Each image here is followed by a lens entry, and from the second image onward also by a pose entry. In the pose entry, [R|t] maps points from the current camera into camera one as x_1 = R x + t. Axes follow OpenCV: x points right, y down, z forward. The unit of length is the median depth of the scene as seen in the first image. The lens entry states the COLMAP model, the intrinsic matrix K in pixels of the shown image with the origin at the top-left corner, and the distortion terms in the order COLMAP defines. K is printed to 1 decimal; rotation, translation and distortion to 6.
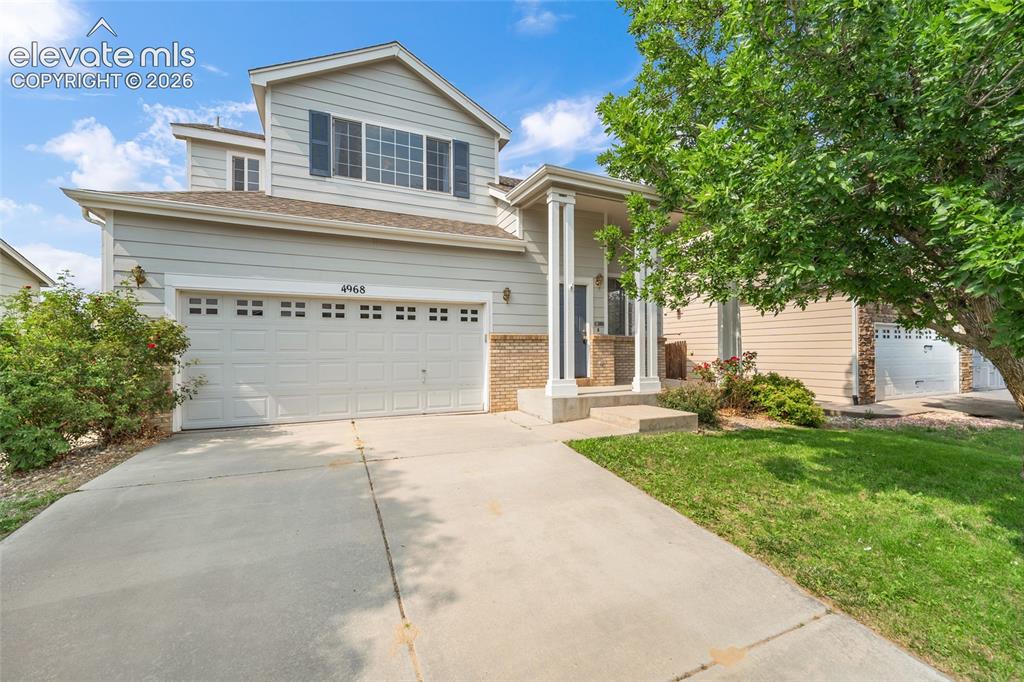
lens RADIAL K [[408.2, 0, 512.0], [0, 408.2, 341.0], [0, 0, 1]] dist [-0.002143, -0.000129]
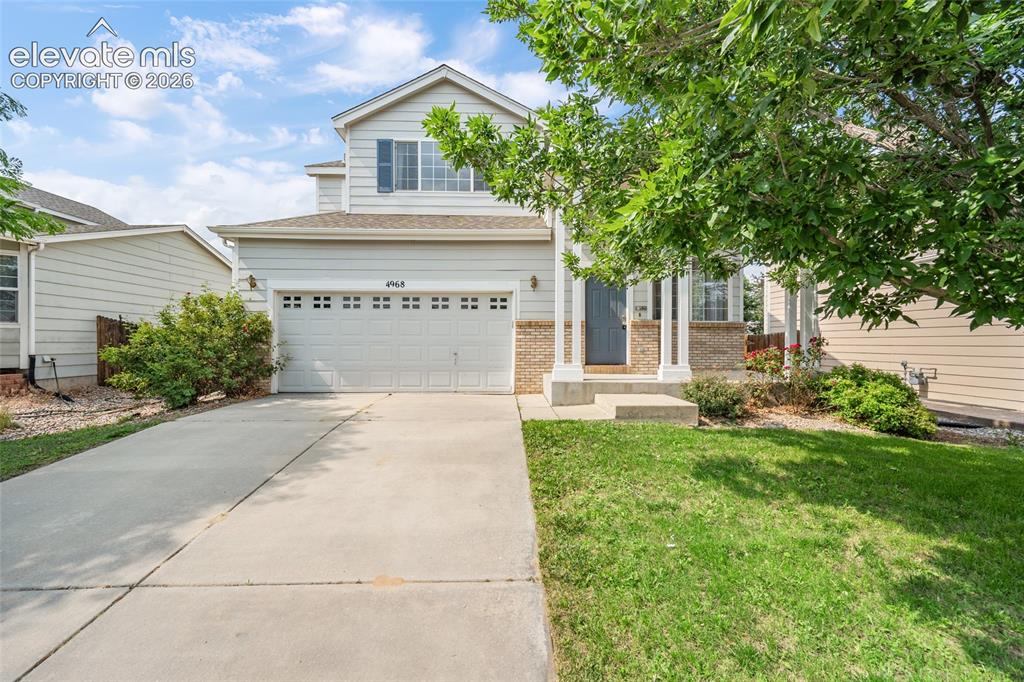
lens RADIAL K [[408.8, 0, 511.3], [0, 408.8, 332.7], [0, 0, 1]] dist [-0.001154, -0.000070]
pose [[0.928191, -0.002235, -0.372097, 0.362884], [0.003698, 0.999988, 0.003218, 0.012719], [0.372085, -0.004363, 0.928188, 0.008871]]
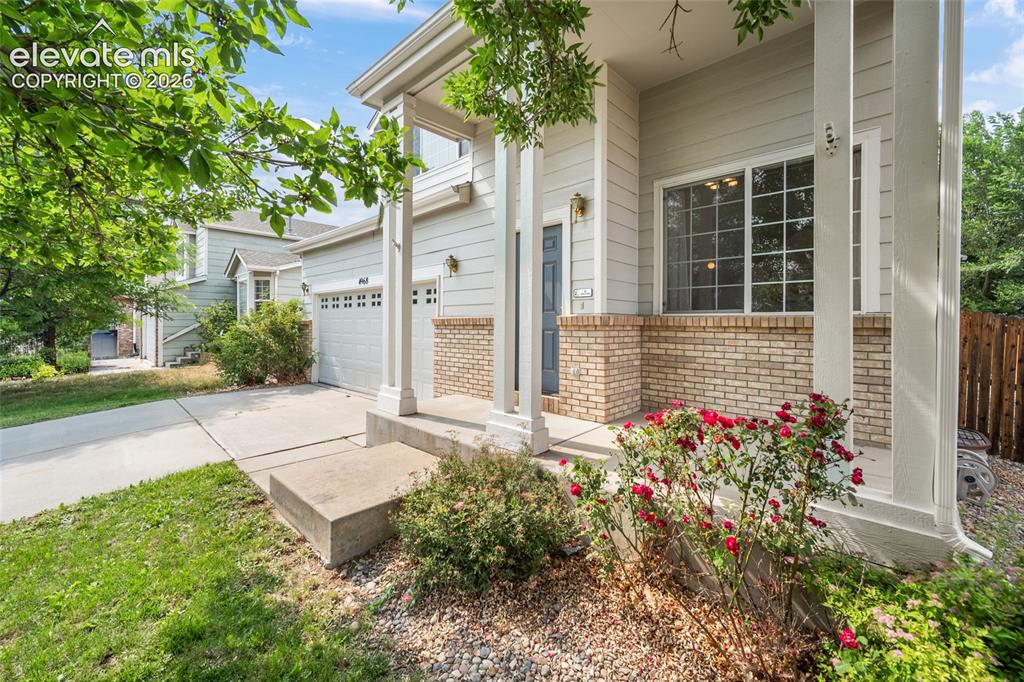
lens RADIAL K [[408.8, 0, 511.3], [0, 408.8, 332.7], [0, 0, 1]] dist [-0.001154, -0.000070]
pose [[0.374778, 0.020549, -0.926887, 0.811237], [0.001983, 0.999734, 0.022966, -0.006623], [0.927112, -0.010445, 0.374638, 0.921586]]
